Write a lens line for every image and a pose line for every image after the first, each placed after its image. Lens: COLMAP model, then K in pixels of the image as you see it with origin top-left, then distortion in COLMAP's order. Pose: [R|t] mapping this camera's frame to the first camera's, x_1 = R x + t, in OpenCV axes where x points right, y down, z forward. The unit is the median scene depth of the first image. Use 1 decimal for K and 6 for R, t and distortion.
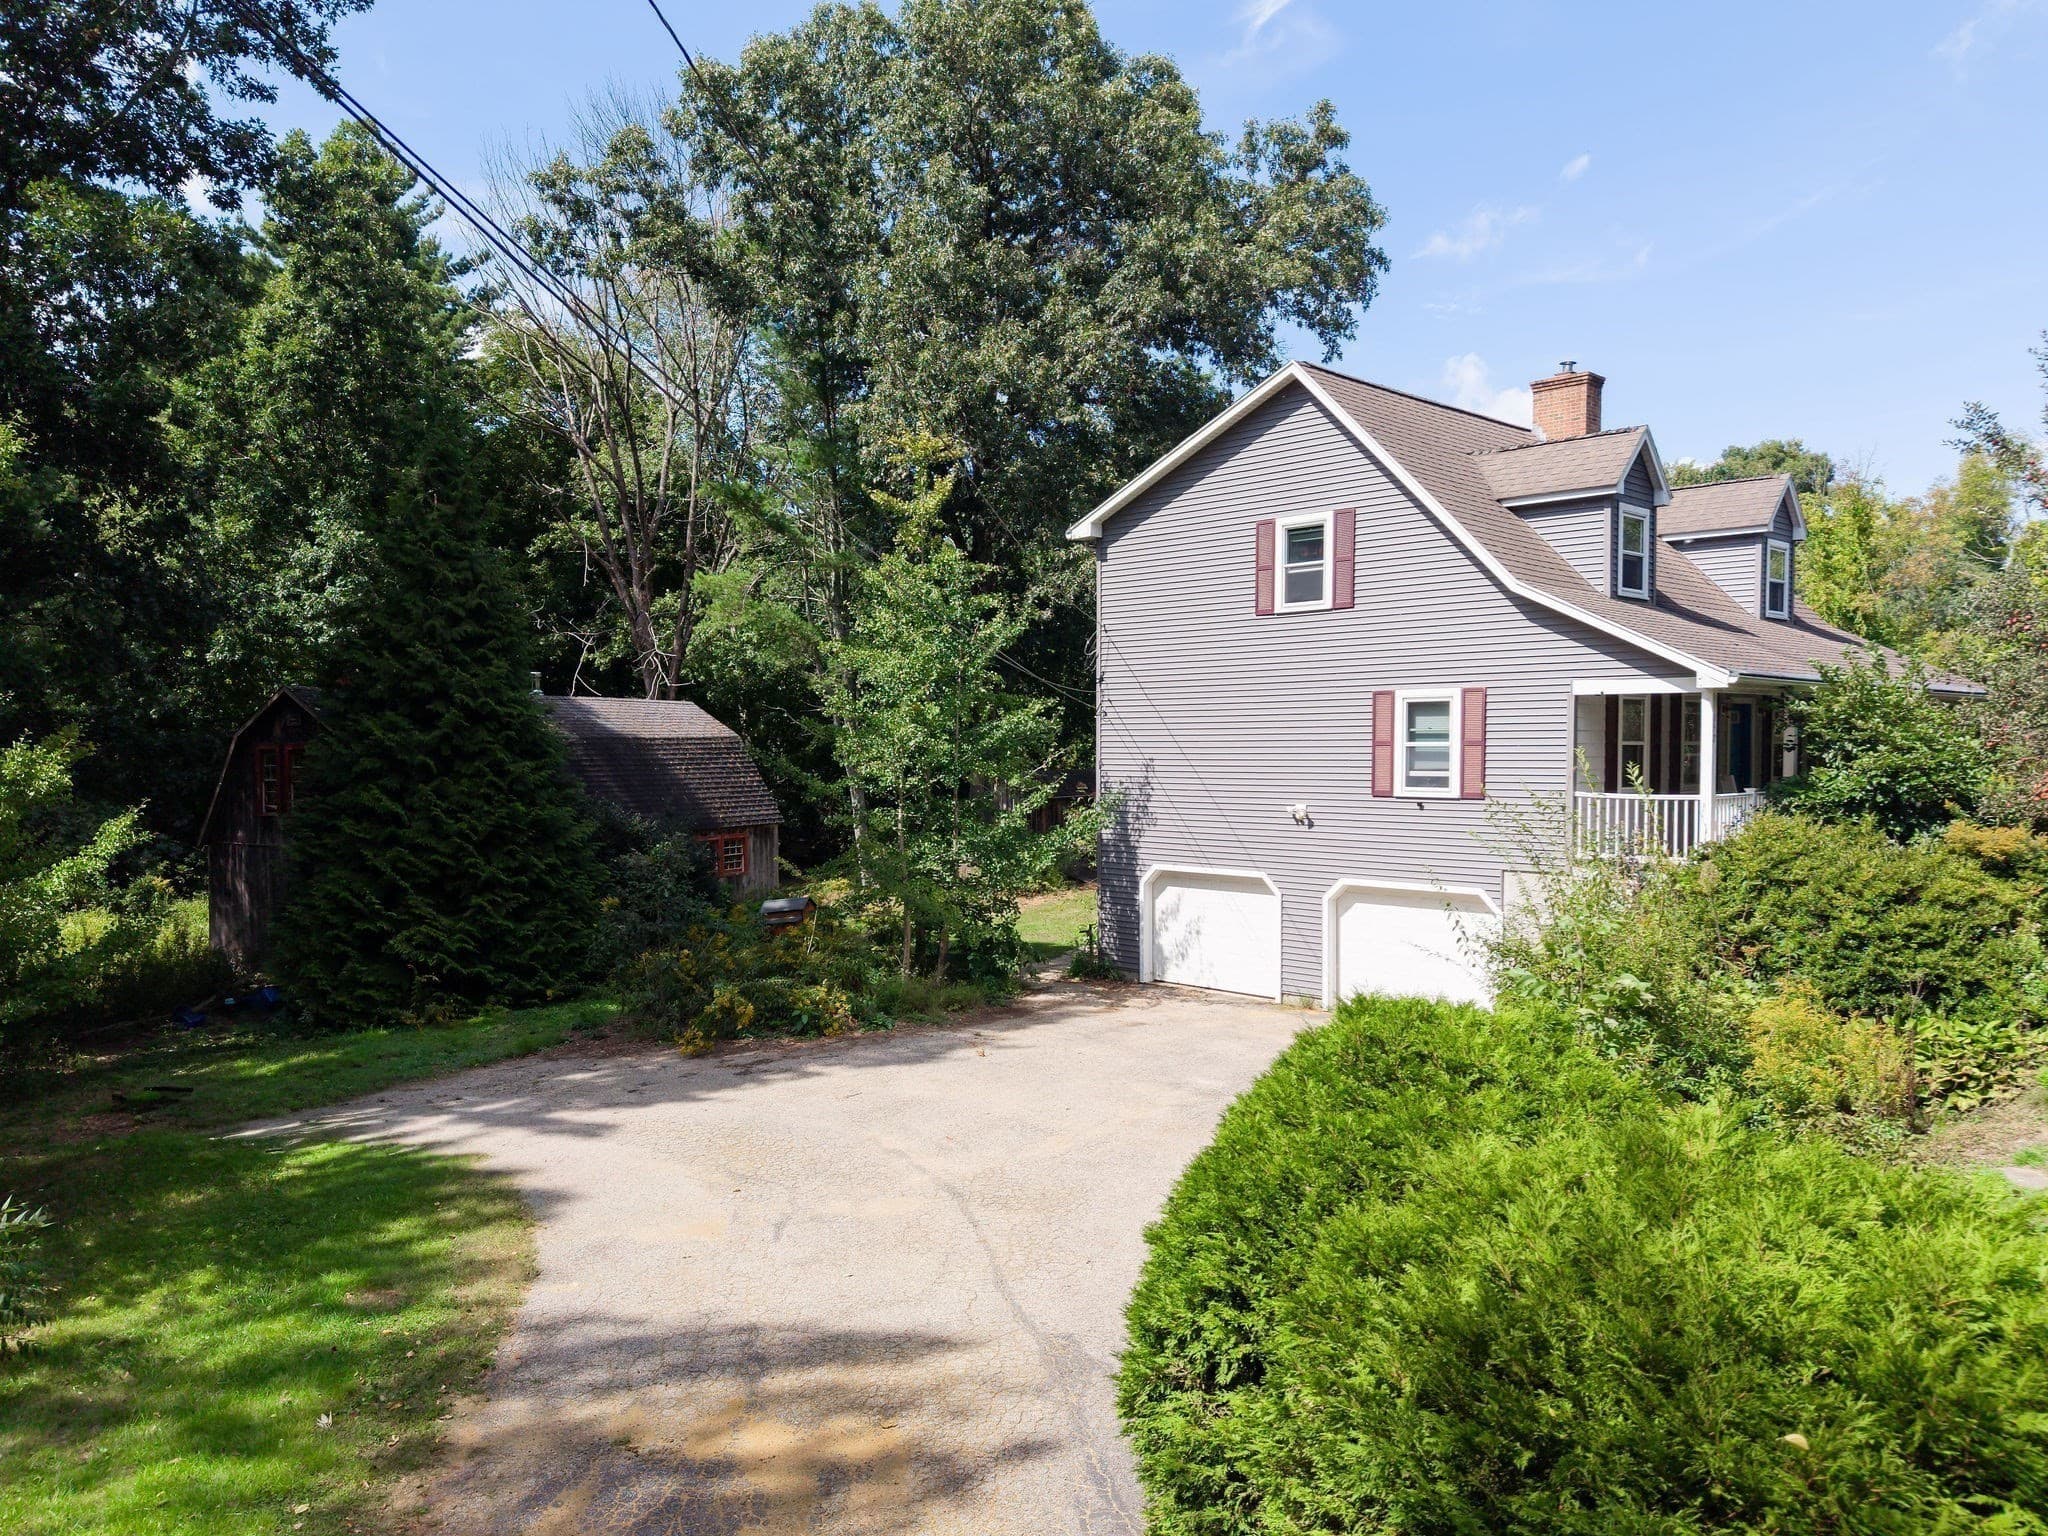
lens RADIAL K [[1540.7, 0, 1016.5], [0, 1540.7, 776.1], [0, 0, 1]] dist [0.106280, -0.008126]
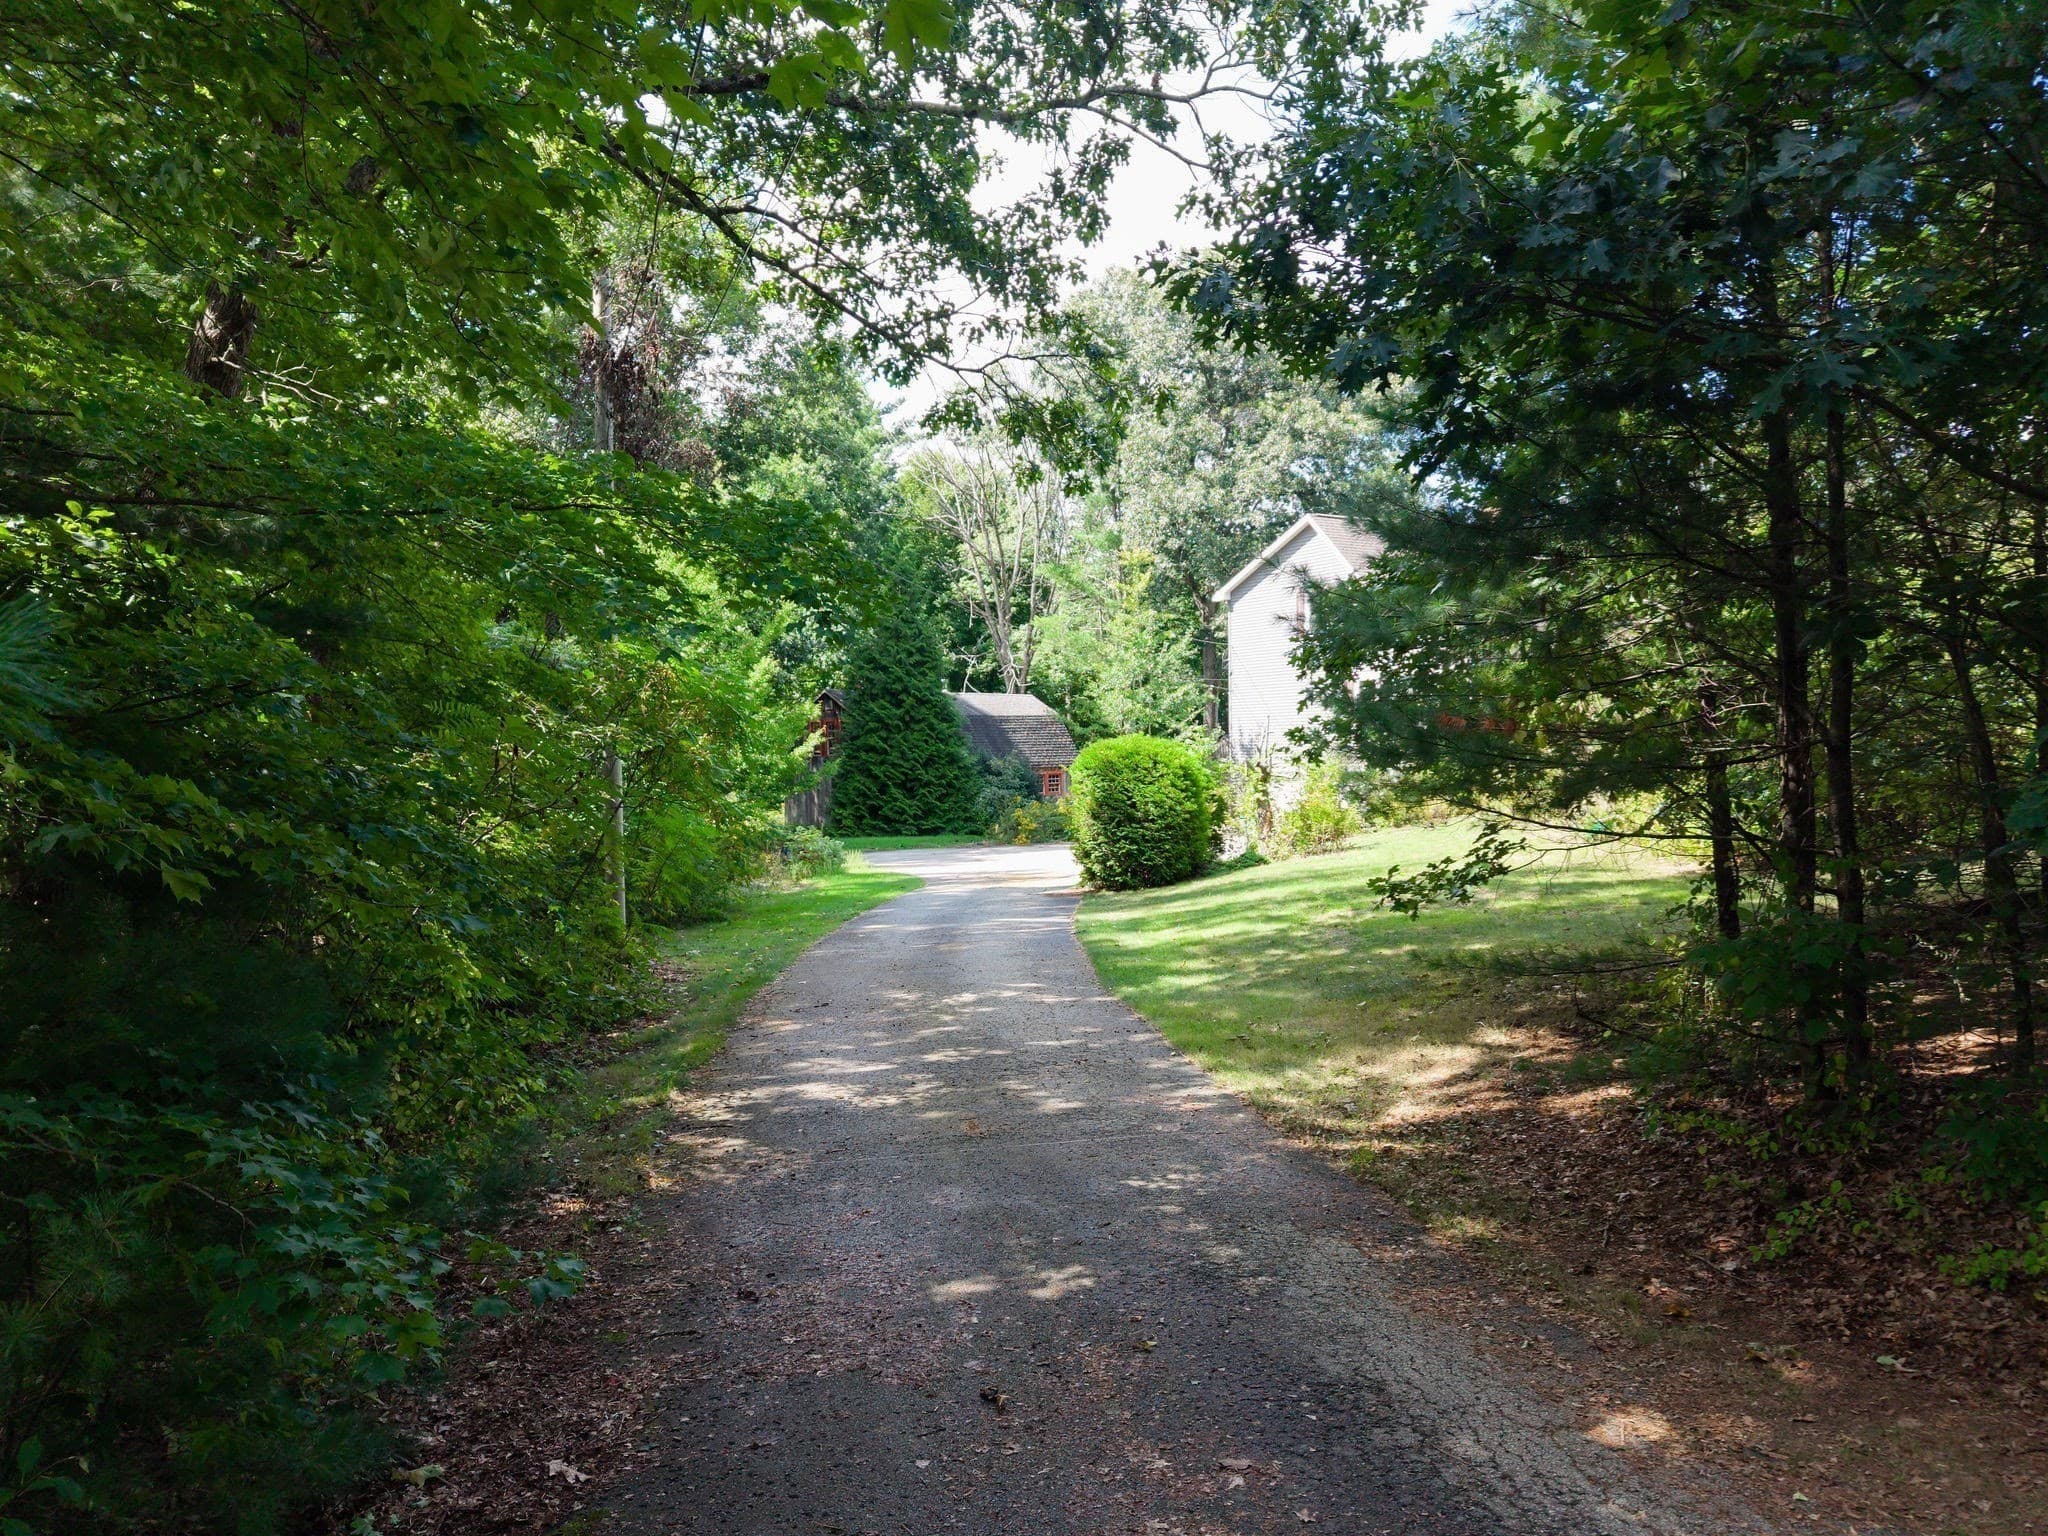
lens RADIAL K [[1540.7, 0, 1021.0], [0, 1540.7, 762.3], [0, 0, 1]] dist [0.106280, -0.008126]
pose [[0.971816, -0.012523, -0.235407, 0.283663], [0.009921, 0.999876, -0.012234, 0.075778], [0.235531, 0.009554, 0.971820, -1.033522]]
